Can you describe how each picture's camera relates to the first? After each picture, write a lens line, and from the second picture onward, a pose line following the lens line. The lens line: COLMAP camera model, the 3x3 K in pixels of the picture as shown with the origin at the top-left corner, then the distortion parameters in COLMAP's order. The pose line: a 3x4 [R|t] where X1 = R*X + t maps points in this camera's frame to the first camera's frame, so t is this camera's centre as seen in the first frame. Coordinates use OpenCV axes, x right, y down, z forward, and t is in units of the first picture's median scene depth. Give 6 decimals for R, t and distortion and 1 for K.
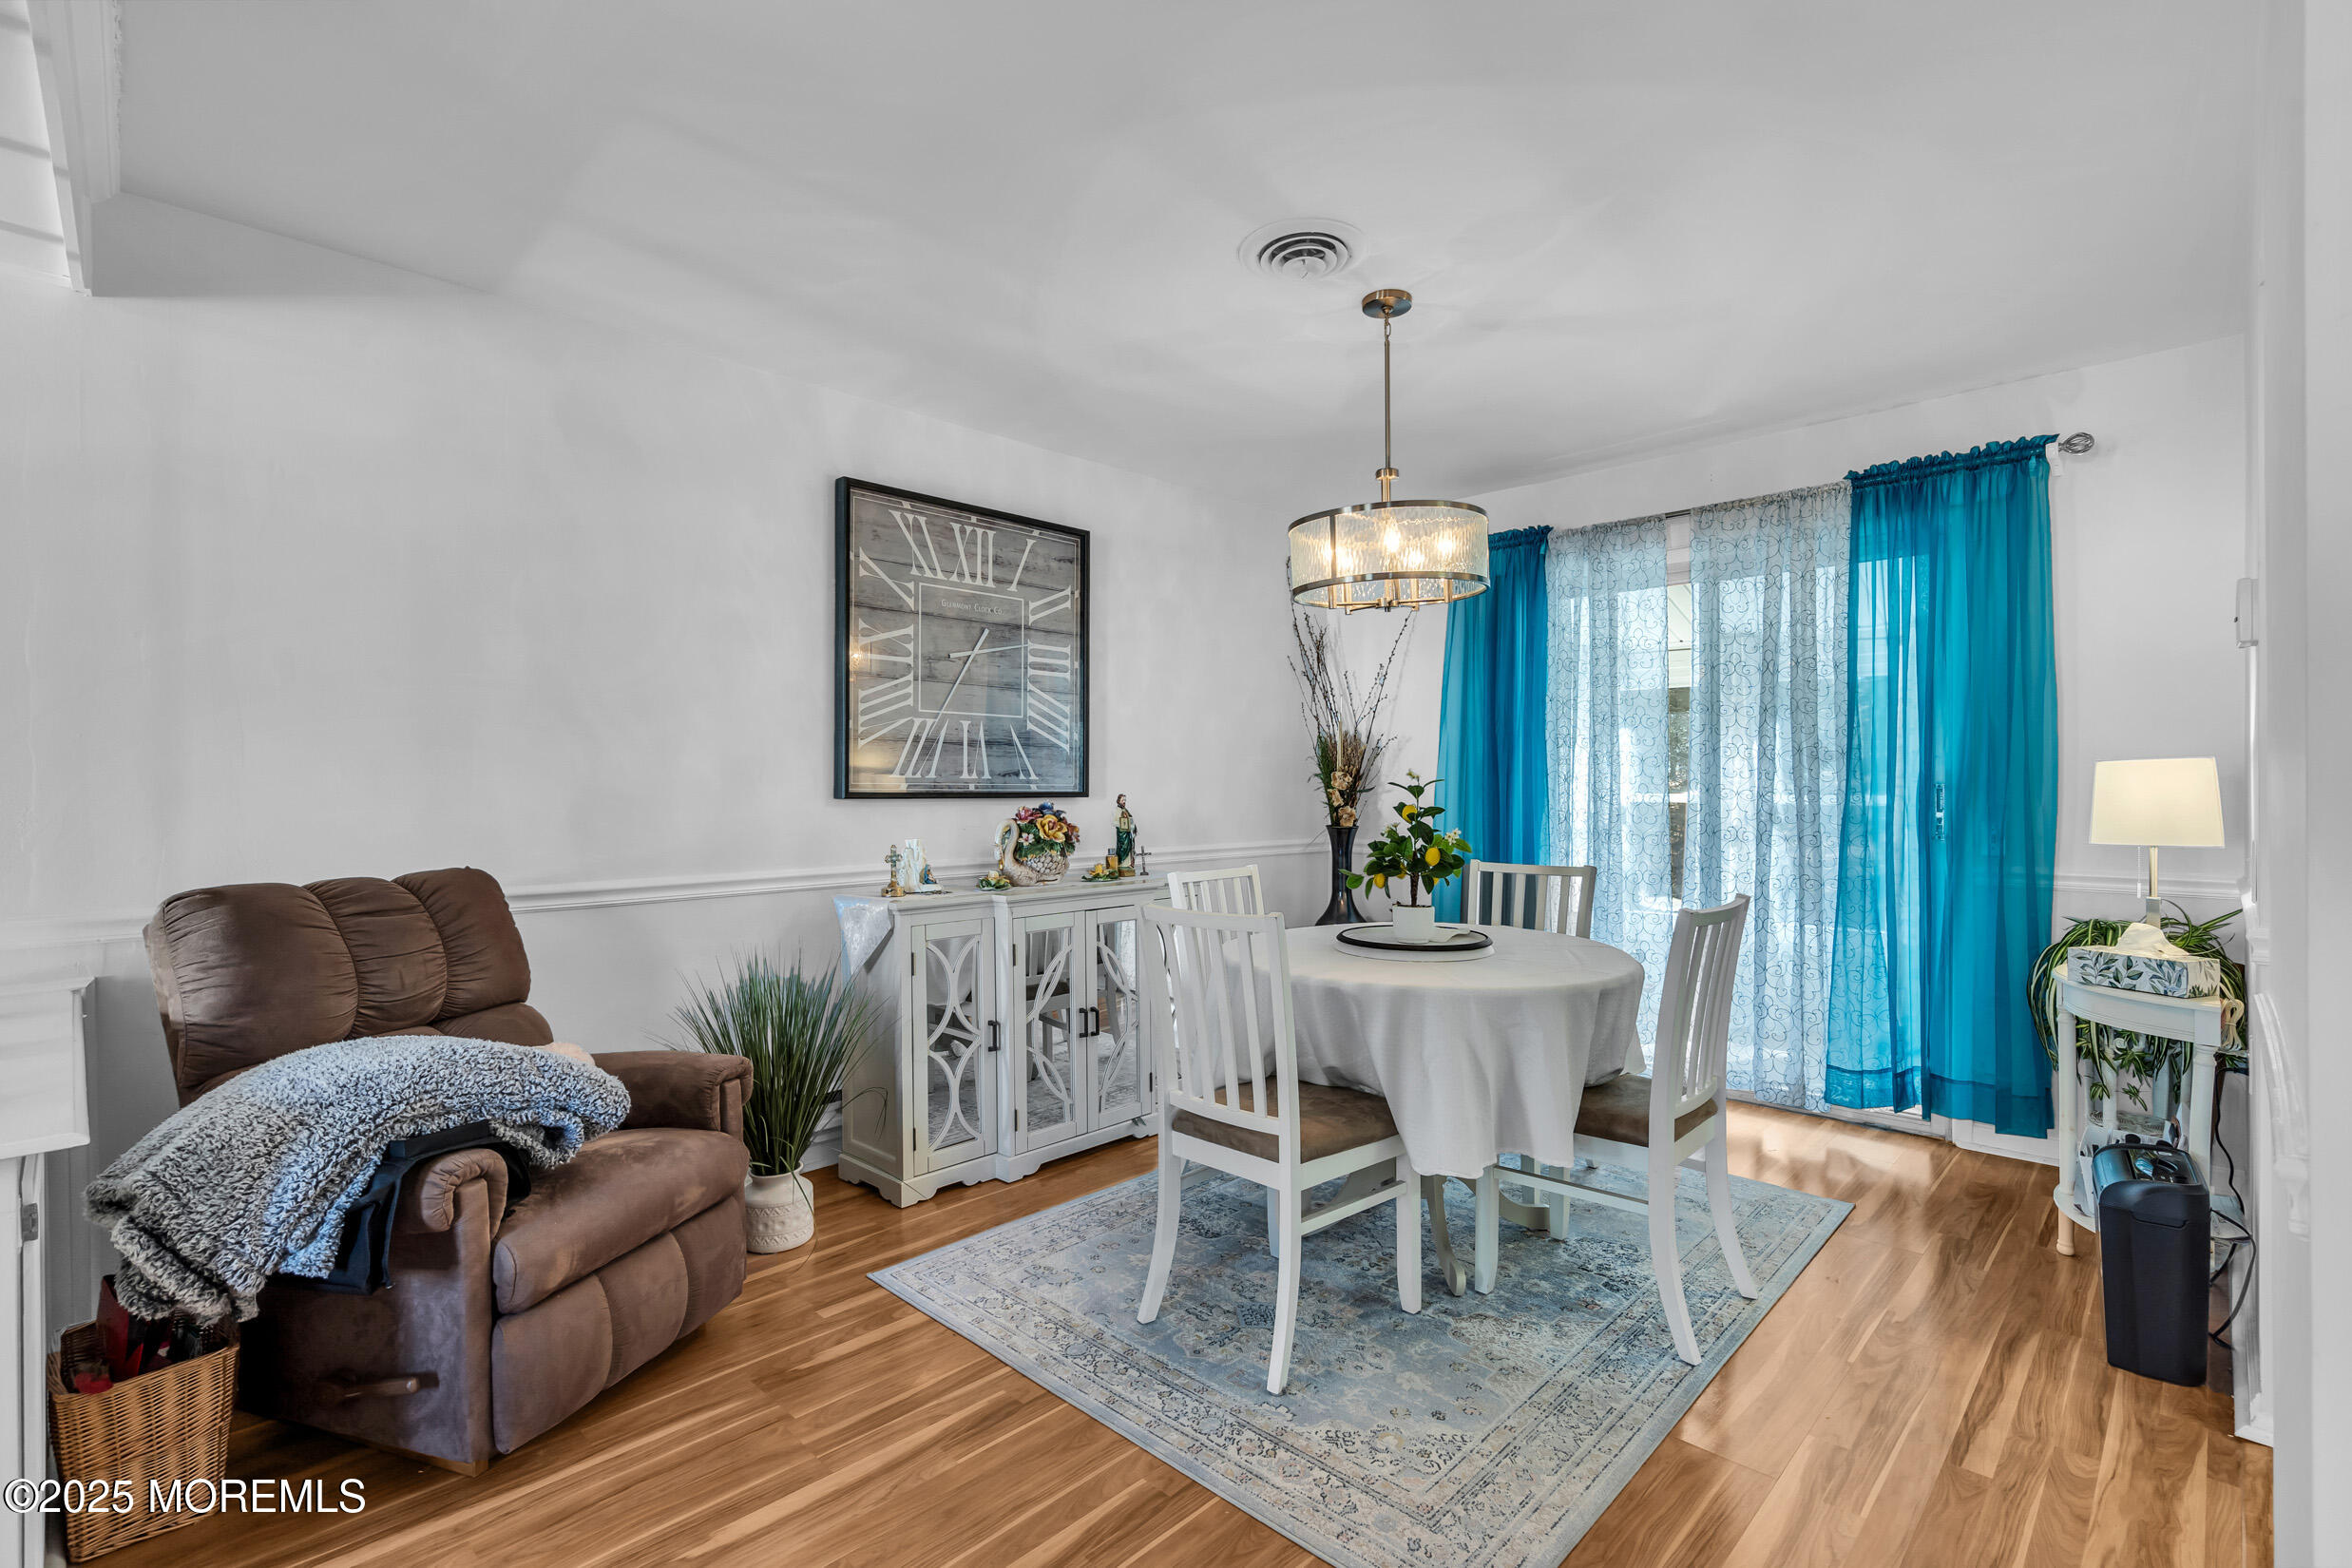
lens RADIAL K [[1070.5, 0, 1175.1], [0, 1070.5, 775.1], [0, 0, 1]] dist [-0.001107, 0.001068]
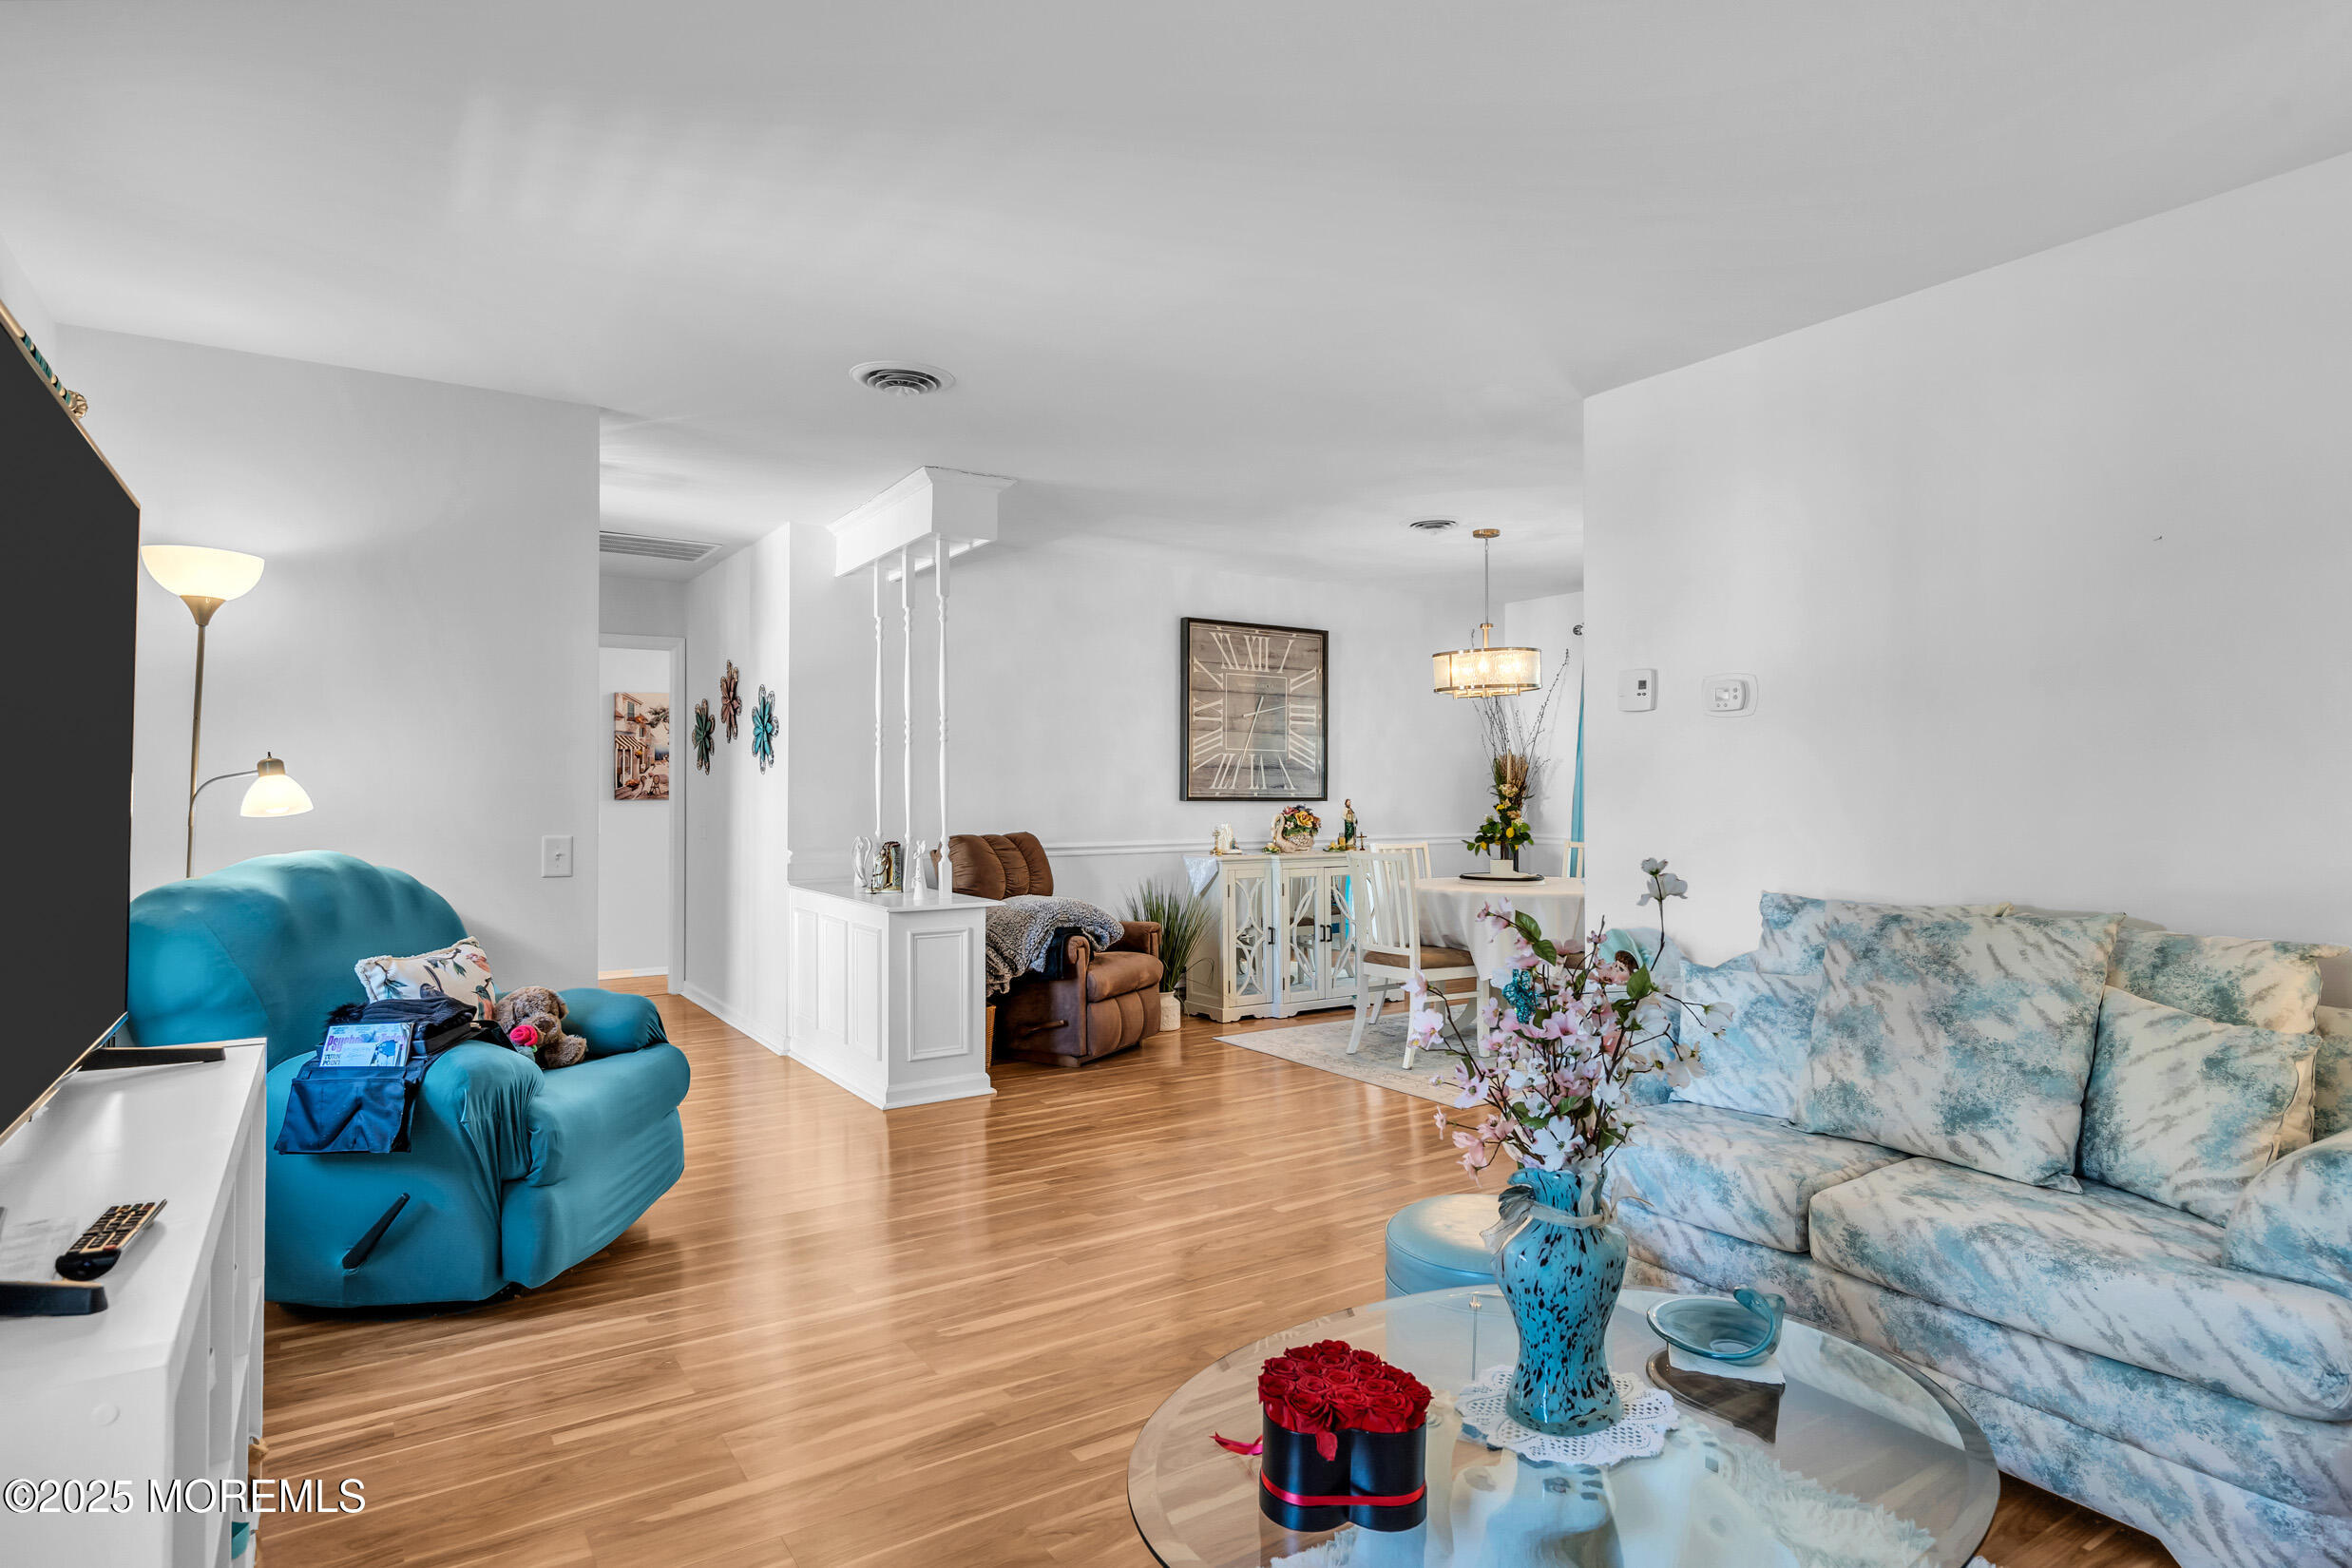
lens RADIAL K [[1253.2, 0, 1176.0], [0, 1253.2, 784.0], [0, 0, 1]] dist [0.004974, 0.000772]
pose [[0.977335, 0.001239, -0.211695, 0.107960], [-0.000551, 0.999994, 0.003309, -0.012278], [0.211698, -0.003118, 0.977330, -0.998971]]
